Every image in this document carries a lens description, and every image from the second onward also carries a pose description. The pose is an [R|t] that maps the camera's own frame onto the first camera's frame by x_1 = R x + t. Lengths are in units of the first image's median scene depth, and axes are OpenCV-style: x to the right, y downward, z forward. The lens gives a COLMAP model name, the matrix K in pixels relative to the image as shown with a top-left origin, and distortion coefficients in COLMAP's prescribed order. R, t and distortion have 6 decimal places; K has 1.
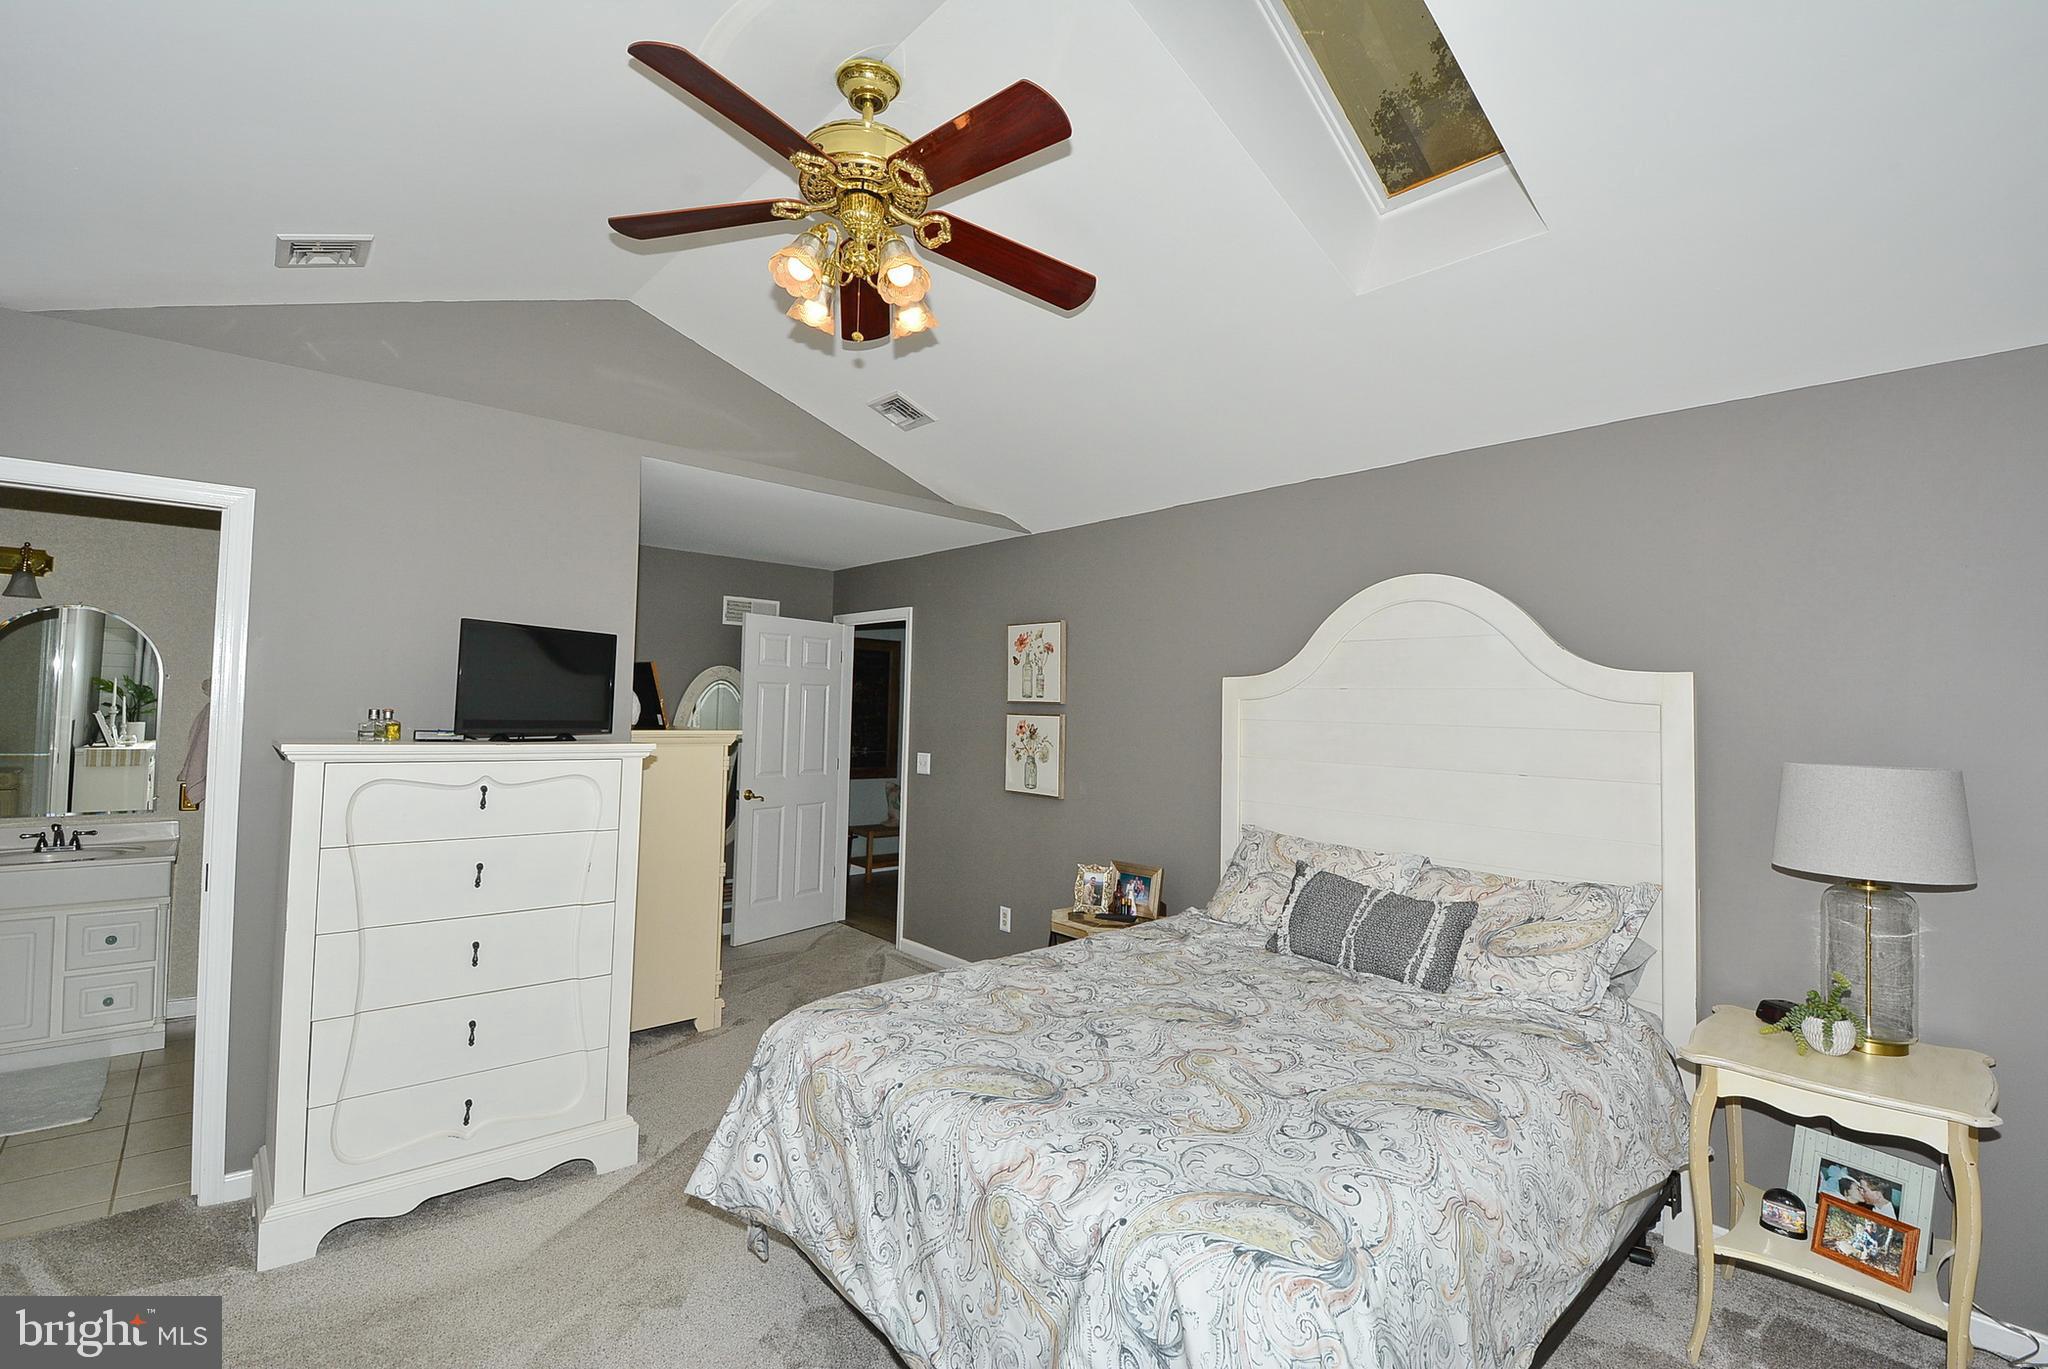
lens RADIAL K [[914.3, 0, 1025.0], [0, 914.3, 668.8], [0, 0, 1]] dist [-0.000339, -0.000418]
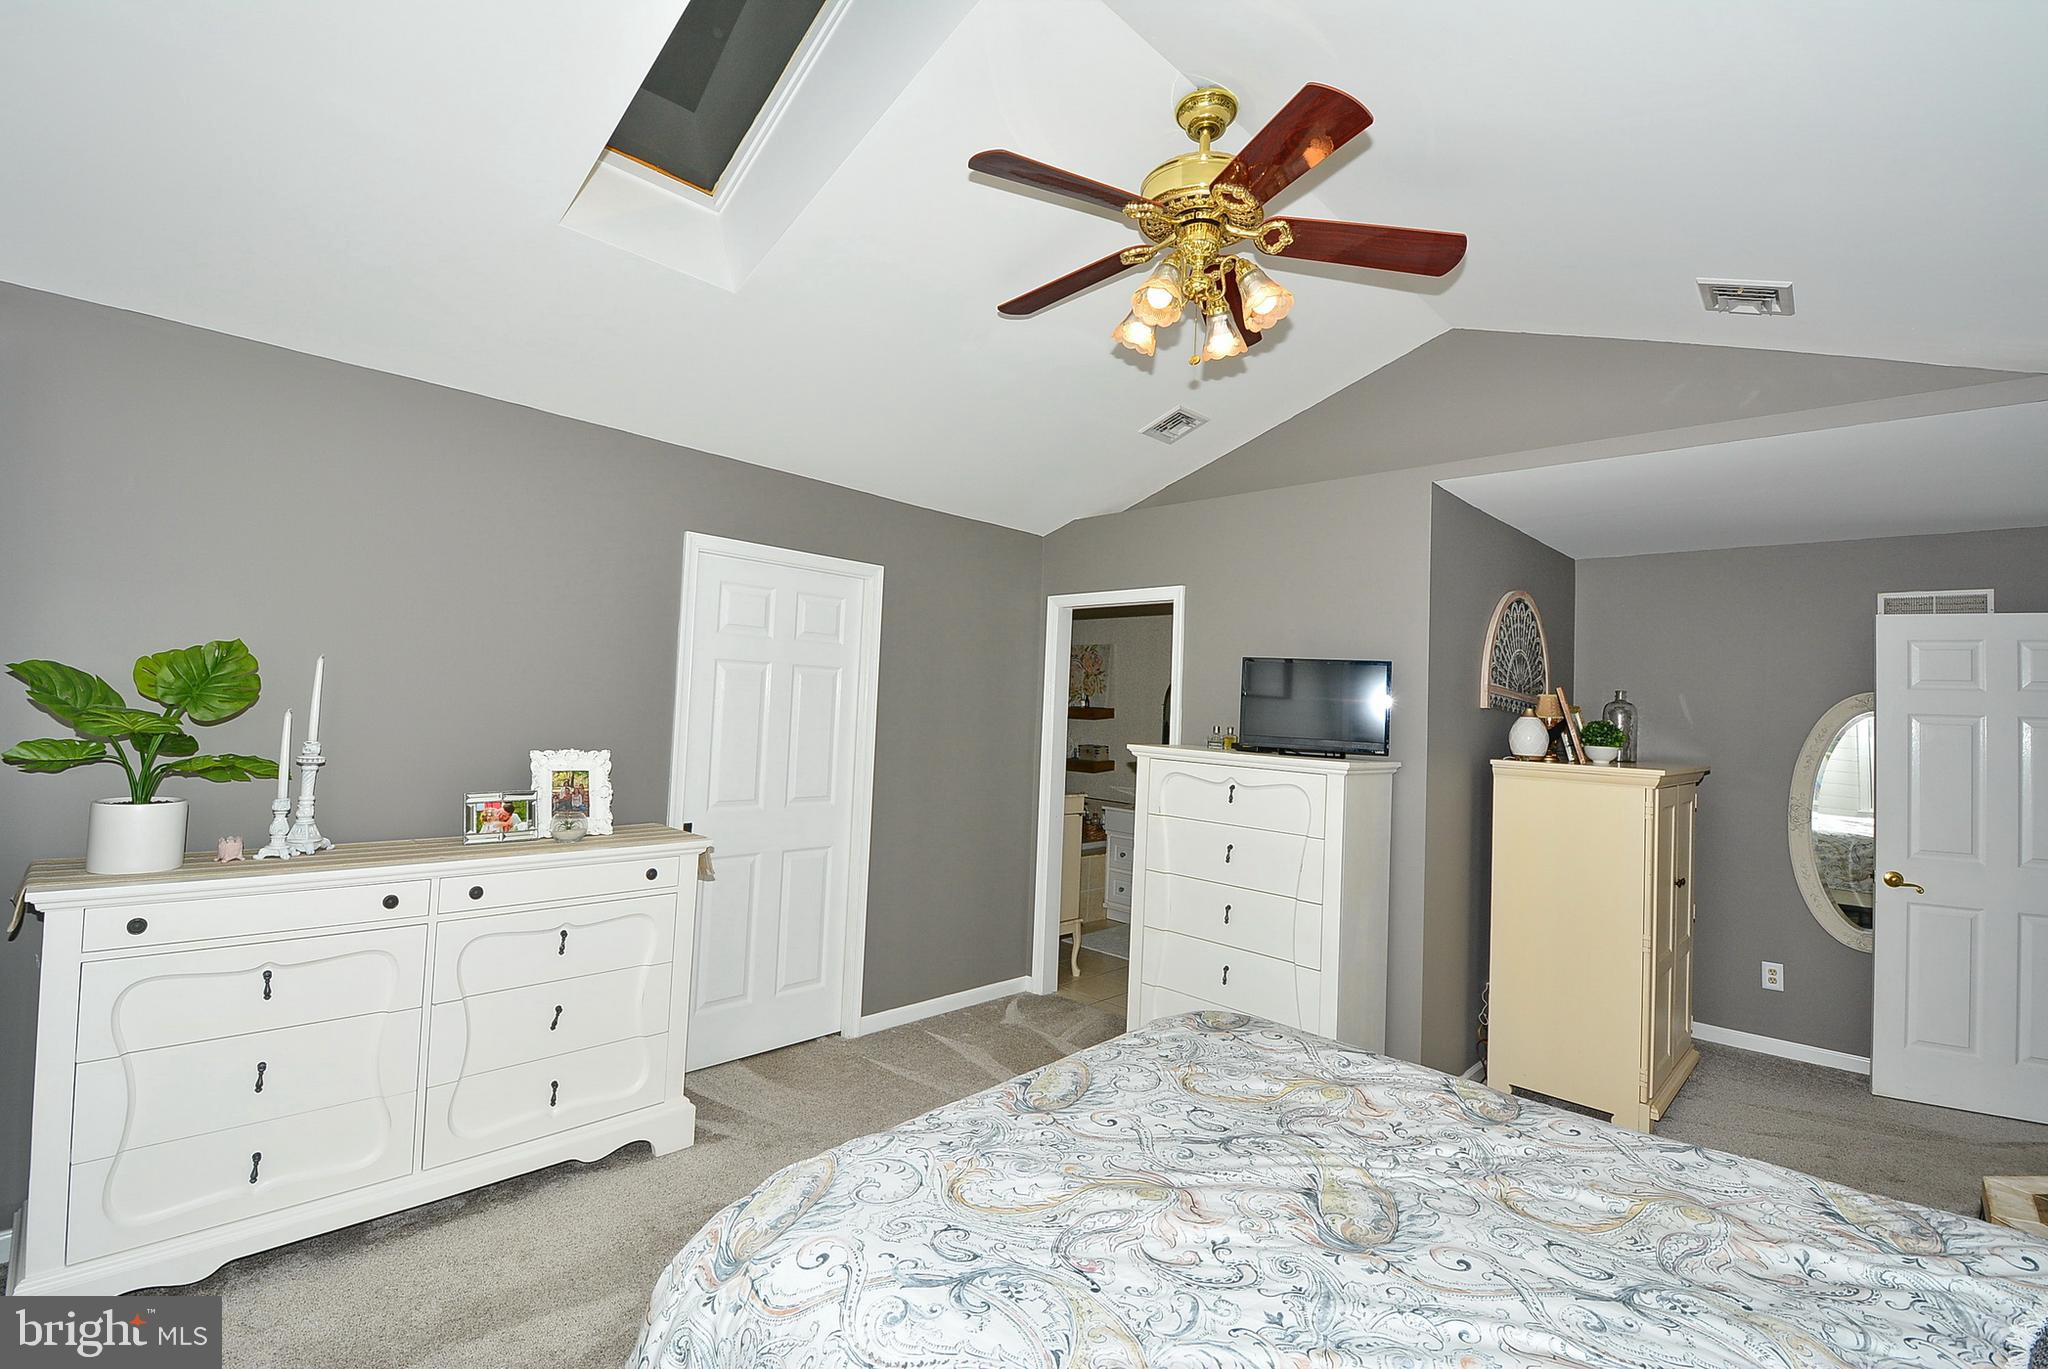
lens RADIAL K [[914.3, 0, 1025.0], [0, 914.3, 668.8], [0, 0, 1]] dist [-0.000339, -0.000418]
pose [[0.059811, -0.061141, -0.996335, 0.805725], [0.003820, 0.998129, -0.061022, 0.047554], [0.998202, -0.000156, 0.059933, 0.735081]]
